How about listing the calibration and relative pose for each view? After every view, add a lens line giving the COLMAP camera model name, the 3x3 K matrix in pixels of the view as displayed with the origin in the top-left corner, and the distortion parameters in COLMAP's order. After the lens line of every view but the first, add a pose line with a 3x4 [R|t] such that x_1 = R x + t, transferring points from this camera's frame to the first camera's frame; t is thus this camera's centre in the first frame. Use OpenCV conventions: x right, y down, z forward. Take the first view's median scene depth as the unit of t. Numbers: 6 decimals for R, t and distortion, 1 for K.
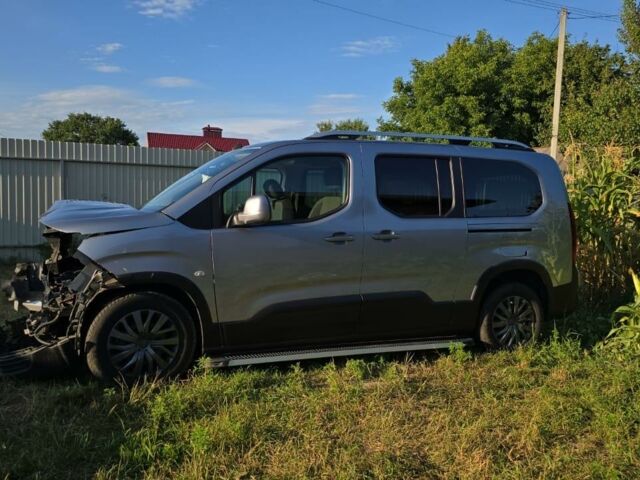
lens RADIAL K [[553.6, 0, 320.0], [0, 553.6, 240.0], [0, 0, 1]] dist [0.037243, -0.017364]
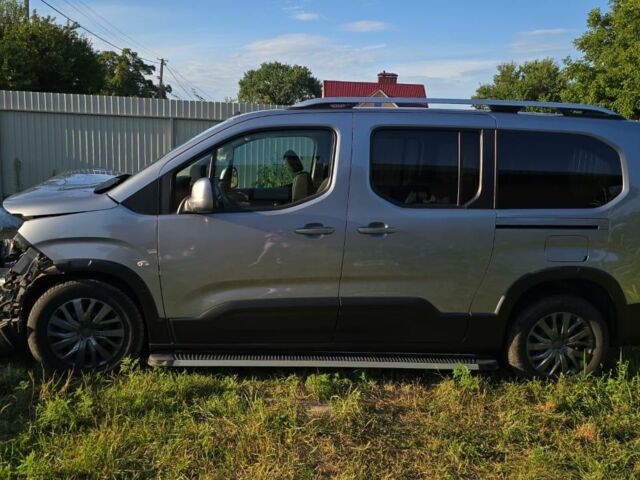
lens RADIAL K [[553.6, 0, 320.0], [0, 553.6, 240.0], [0, 0, 1]] dist [0.037243, -0.017364]
pose [[0.950520, 0.067909, -0.303151, 0.262471], [-0.039361, 0.994277, 0.099313, -0.063132], [0.308160, -0.082467, 0.947753, 0.179650]]
